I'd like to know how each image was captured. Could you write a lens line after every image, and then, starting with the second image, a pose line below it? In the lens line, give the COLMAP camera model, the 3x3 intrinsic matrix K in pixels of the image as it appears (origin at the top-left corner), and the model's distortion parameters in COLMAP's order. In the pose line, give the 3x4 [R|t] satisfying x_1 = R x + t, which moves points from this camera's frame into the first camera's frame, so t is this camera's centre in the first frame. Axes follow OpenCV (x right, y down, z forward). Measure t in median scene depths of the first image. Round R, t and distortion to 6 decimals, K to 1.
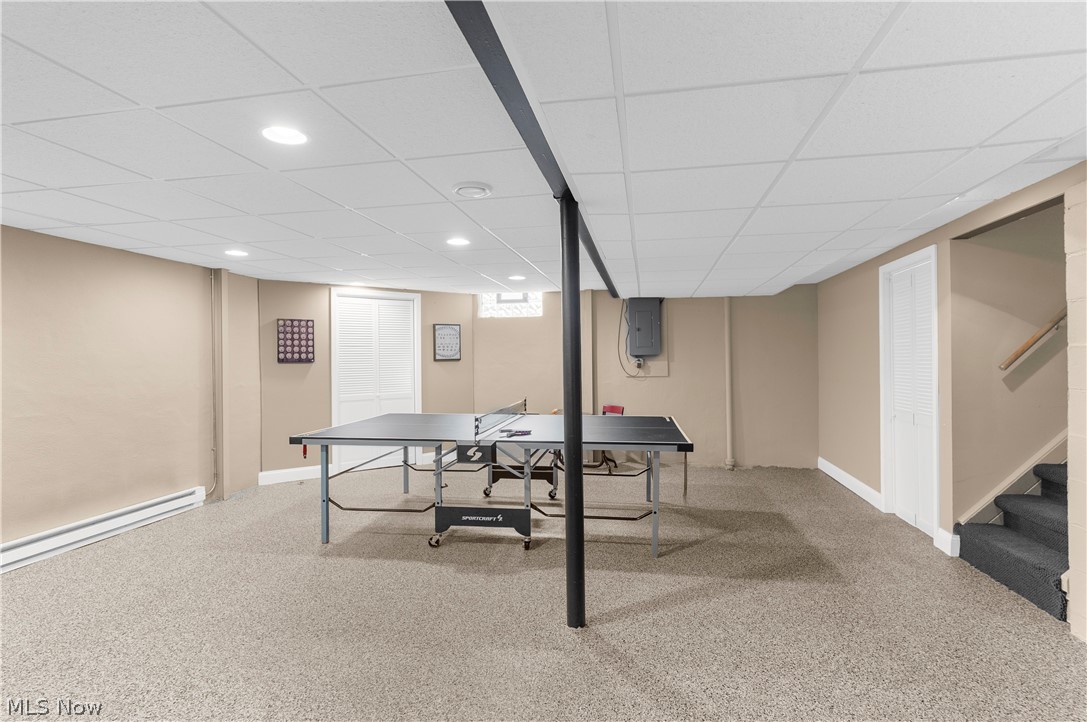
lens RADIAL K [[529.1, 0, 536.0], [0, 529.1, 362.1], [0, 0, 1]] dist [0.004163, 0.001270]
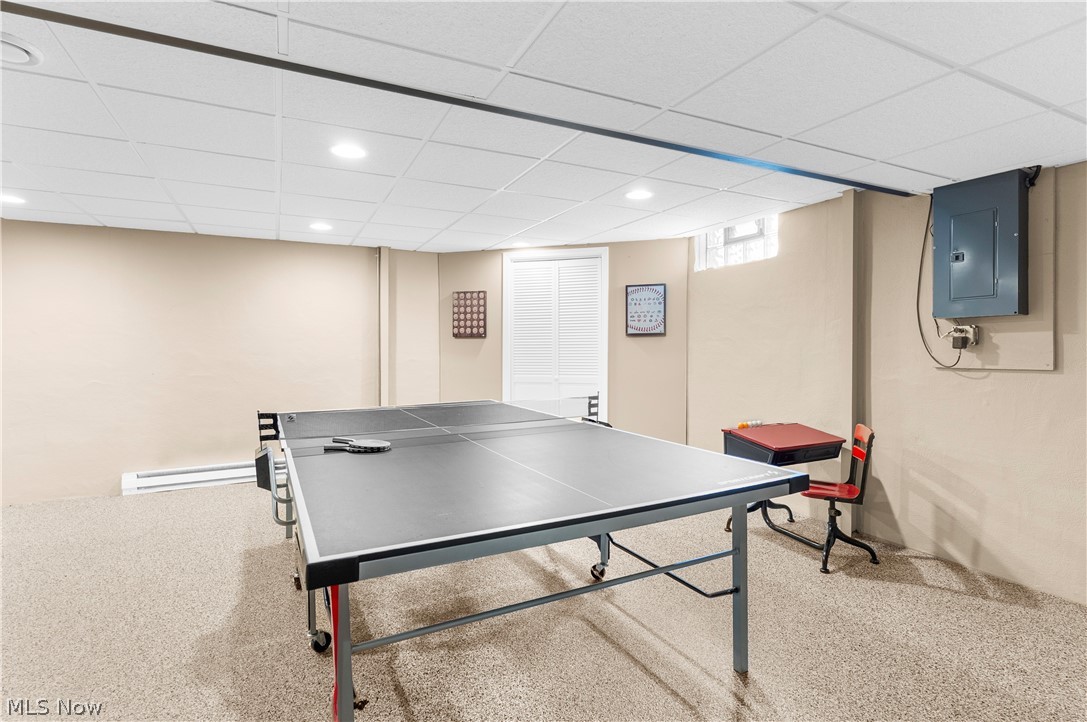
lens RADIAL K [[529.1, 0, 539.9], [0, 529.1, 353.3], [0, 0, 1]] dist [0.004163, 0.001270]
pose [[0.607464, 0.018098, -0.794141, 0.363130], [-0.006979, 0.999823, 0.017446, 0.011182], [0.794317, -0.005055, 0.607483, 0.525901]]
